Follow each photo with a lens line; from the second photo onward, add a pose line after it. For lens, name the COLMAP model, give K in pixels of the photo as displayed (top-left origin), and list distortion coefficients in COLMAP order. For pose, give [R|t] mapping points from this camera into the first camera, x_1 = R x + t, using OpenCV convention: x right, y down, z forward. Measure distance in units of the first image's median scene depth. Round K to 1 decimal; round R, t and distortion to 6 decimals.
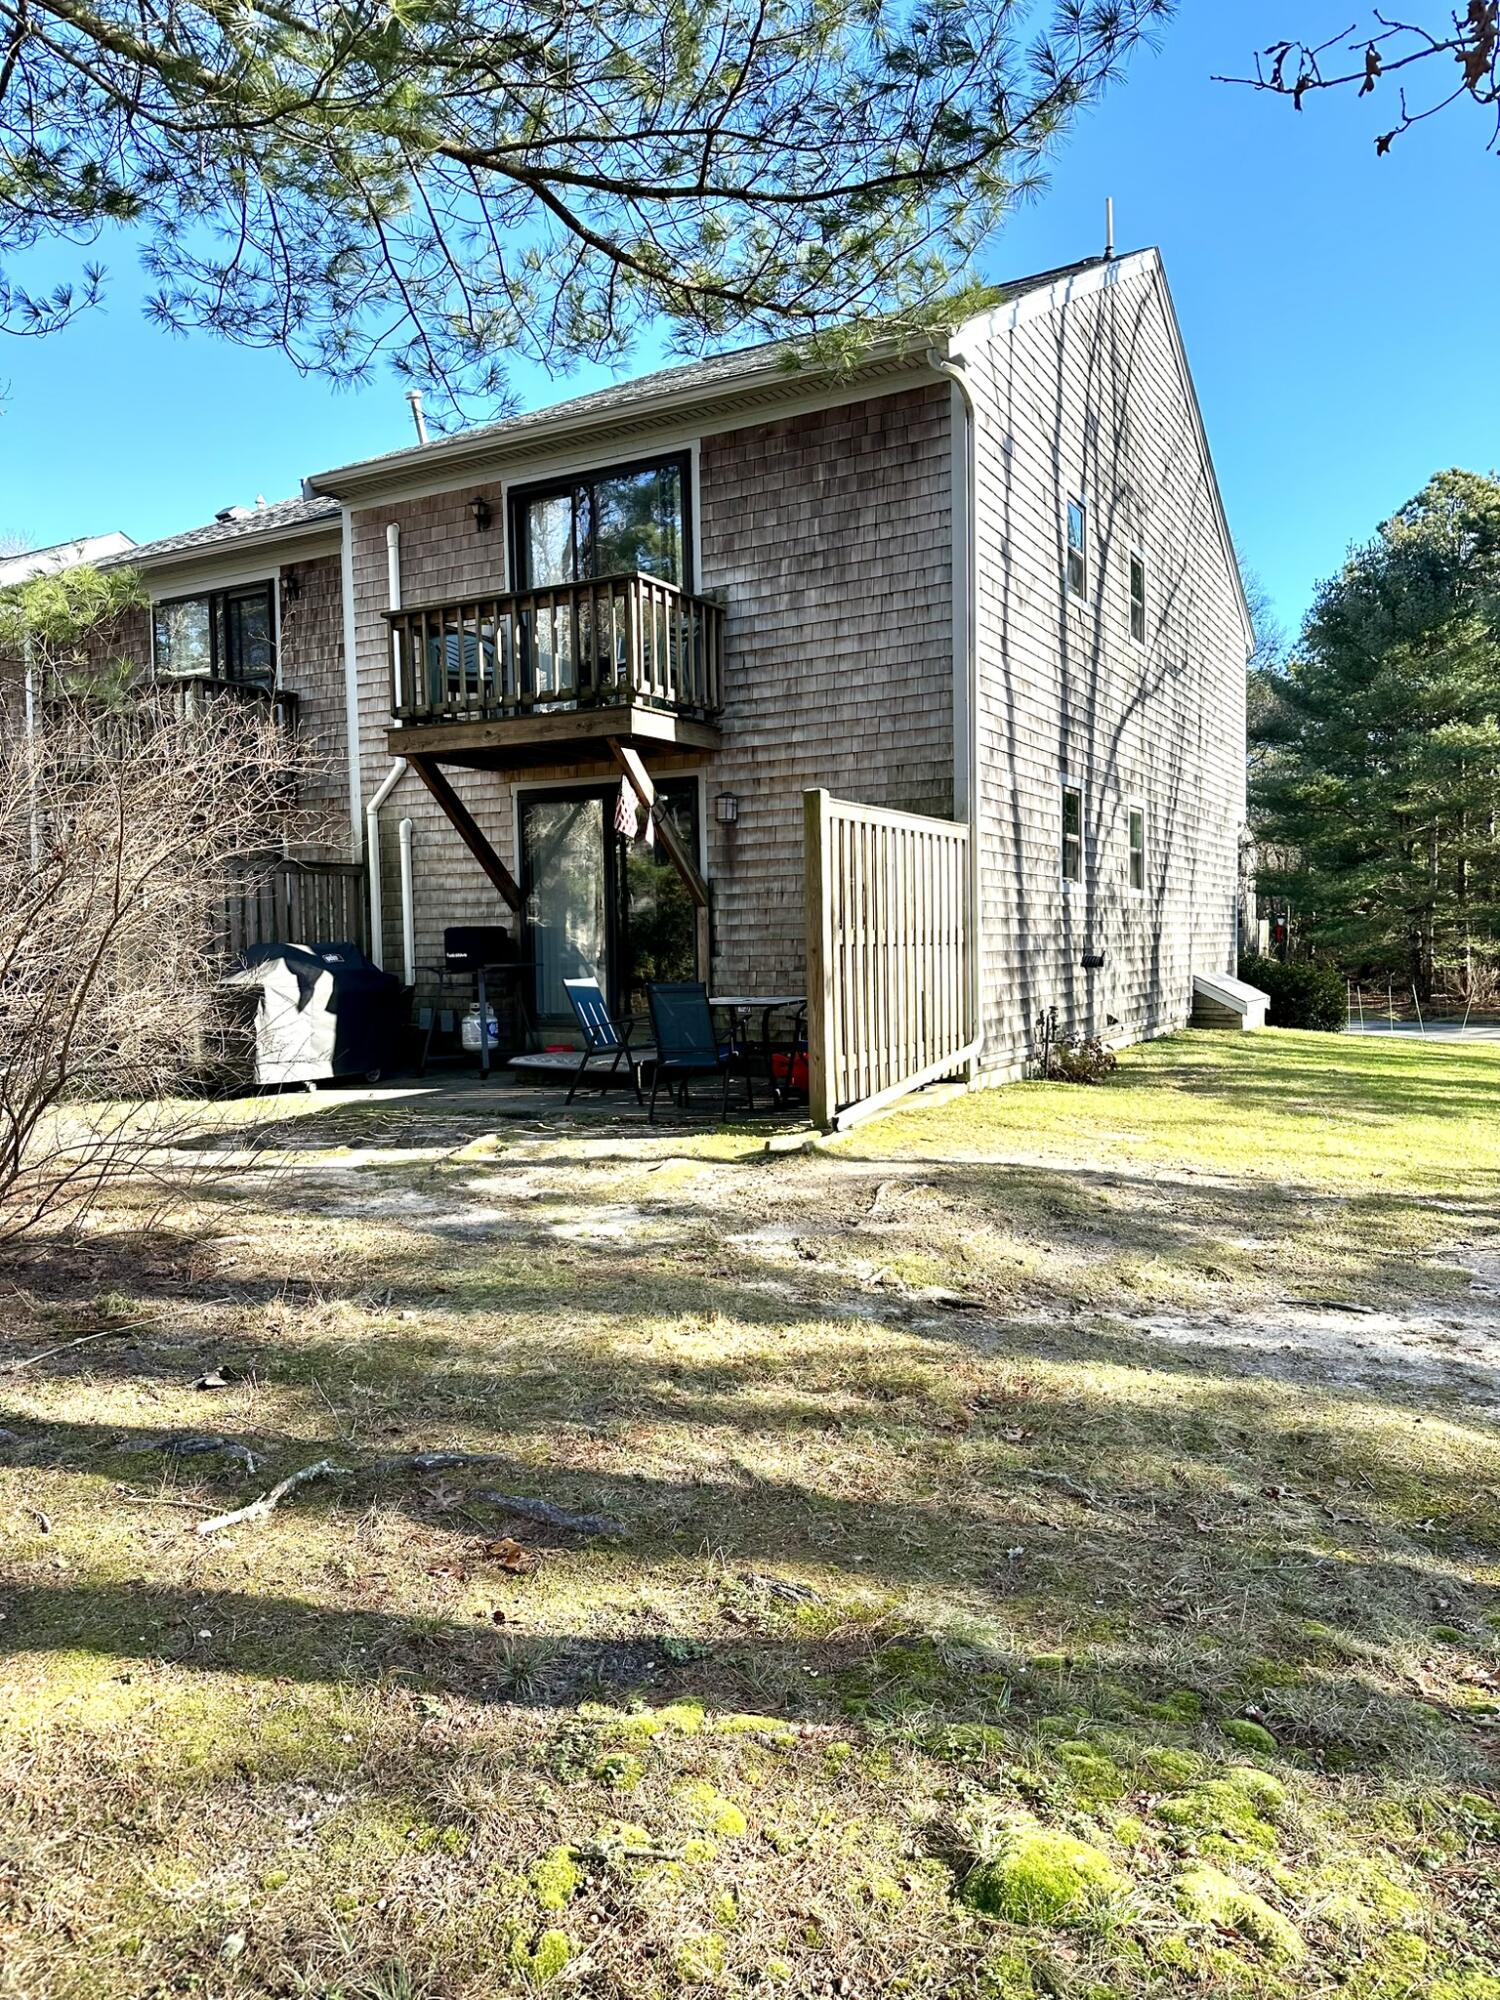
lens RADIAL K [[1412.5, 0, 745.0], [0, 1412.5, 988.3], [0, 0, 1]] dist [0.094898, -0.016122]
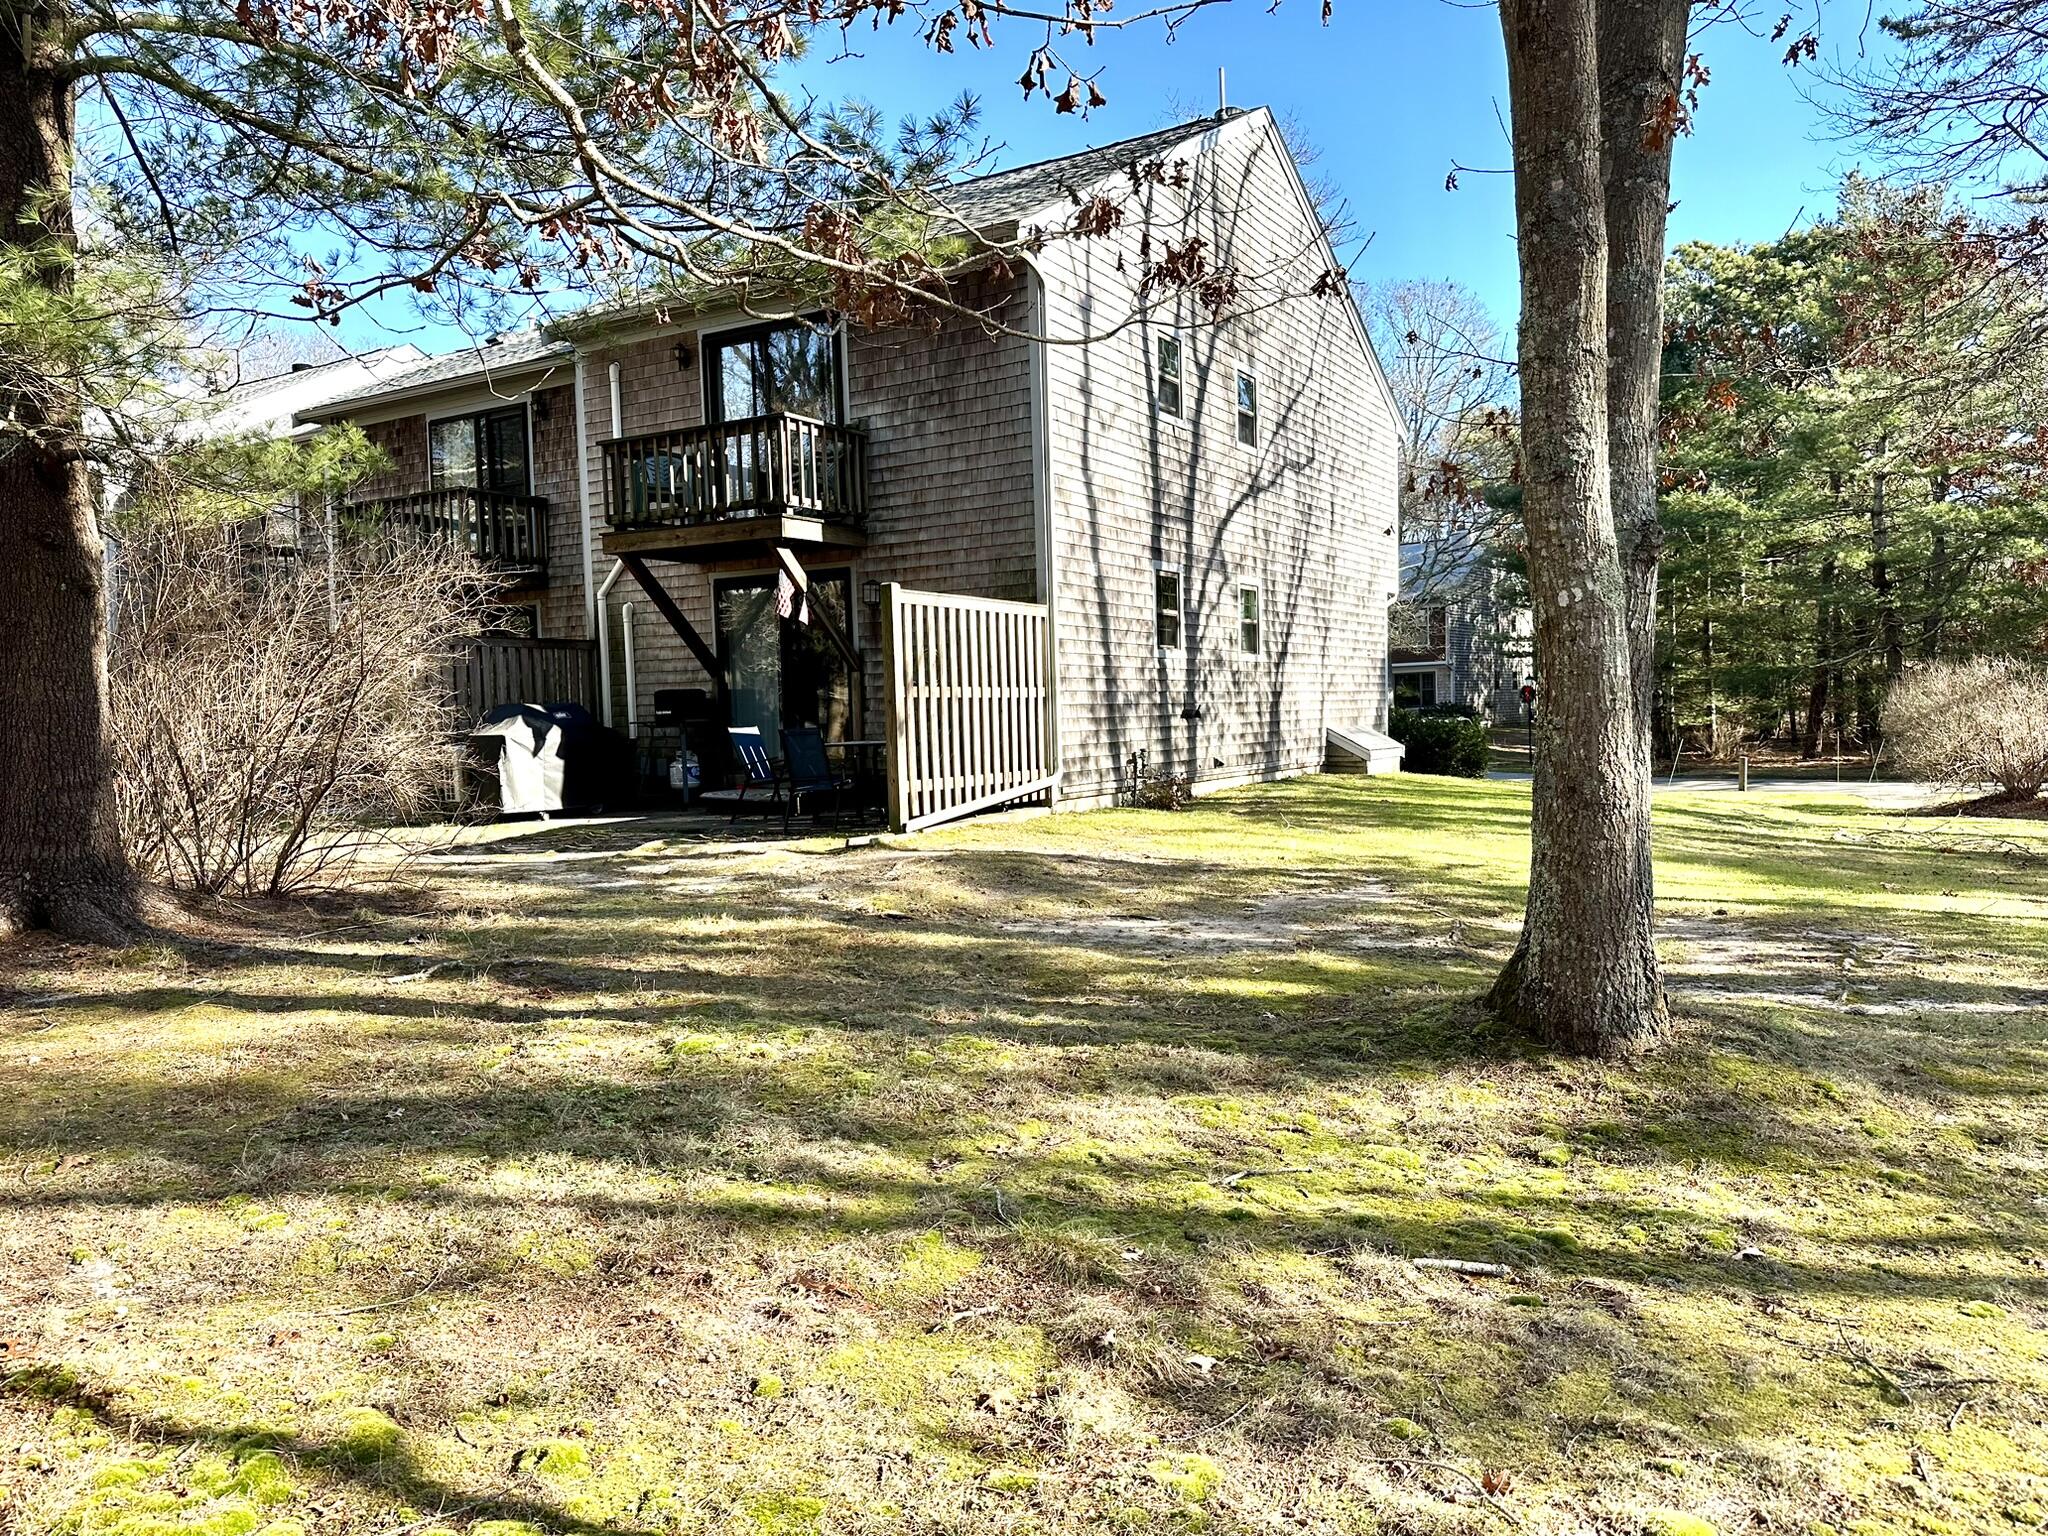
lens RADIAL K [[1446.4, 0, 1030.3], [0, 1446.4, 786.8], [0, 0, 1]] dist [0.094898, -0.016122]
pose [[0.999516, -0.009539, -0.029599, 0.160494], [0.010087, 0.999780, 0.018411, 0.021963], [0.029417, -0.018700, 0.999392, -0.281117]]
